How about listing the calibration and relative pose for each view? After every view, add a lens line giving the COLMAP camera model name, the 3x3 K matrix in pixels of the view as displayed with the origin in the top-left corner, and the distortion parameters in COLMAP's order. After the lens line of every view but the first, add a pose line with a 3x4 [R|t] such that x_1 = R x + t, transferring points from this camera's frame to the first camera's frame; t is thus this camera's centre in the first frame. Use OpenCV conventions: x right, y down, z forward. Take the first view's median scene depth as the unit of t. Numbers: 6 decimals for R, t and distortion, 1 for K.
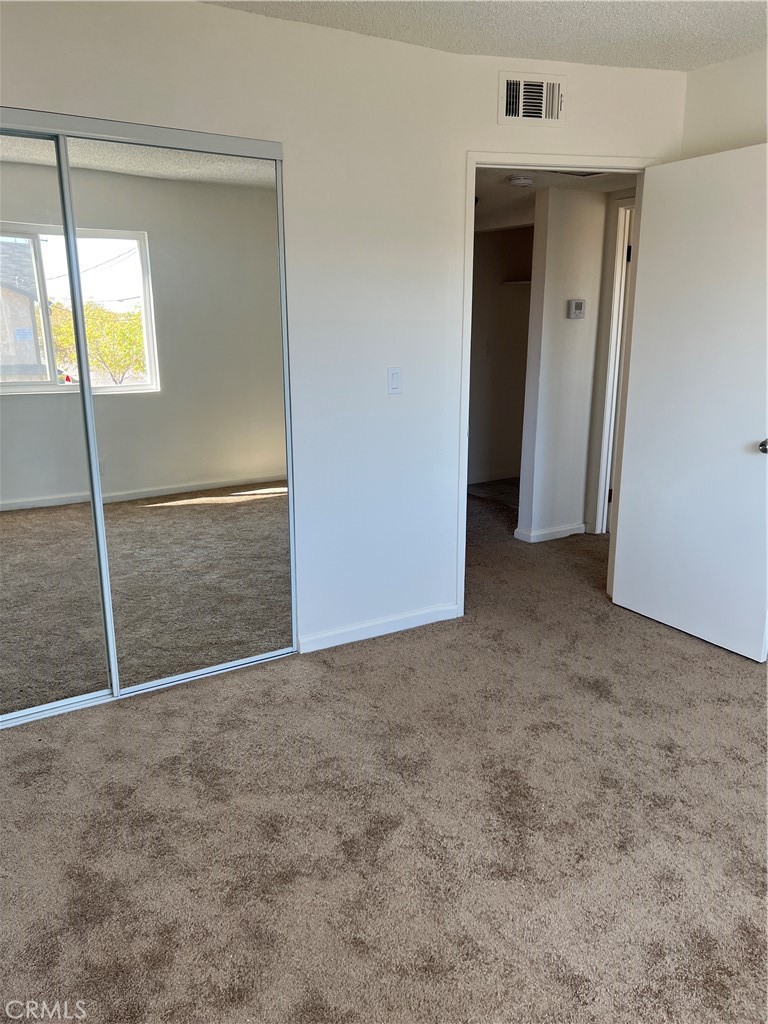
lens RADIAL K [[767.9, 0, 383.9], [0, 767.9, 514.7], [0, 0, 1]] dist [0.051213, -0.053862]
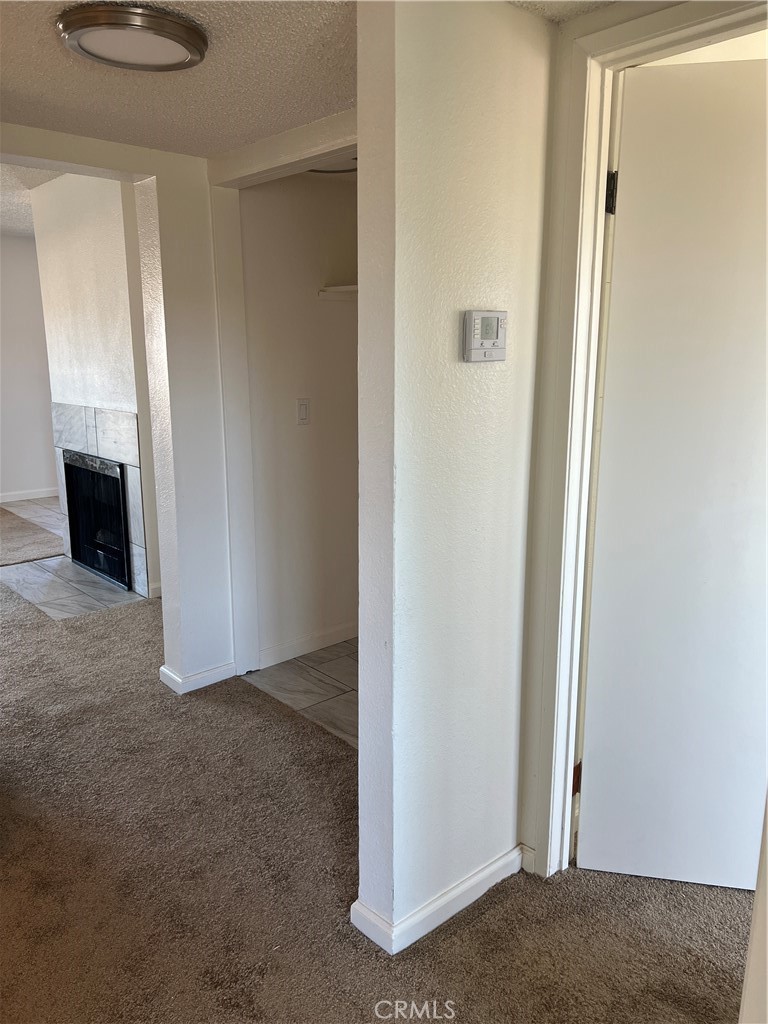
lens RADIAL K [[767.9, 0, 384.8], [0, 767.9, 511.2], [0, 0, 1]] dist [0.051213, -0.053862]
pose [[0.986127, -0.033607, 0.162557, 0.135839], [0.040707, 0.998348, -0.040542, -0.164751], [-0.160926, 0.046597, 0.985866, 0.630058]]
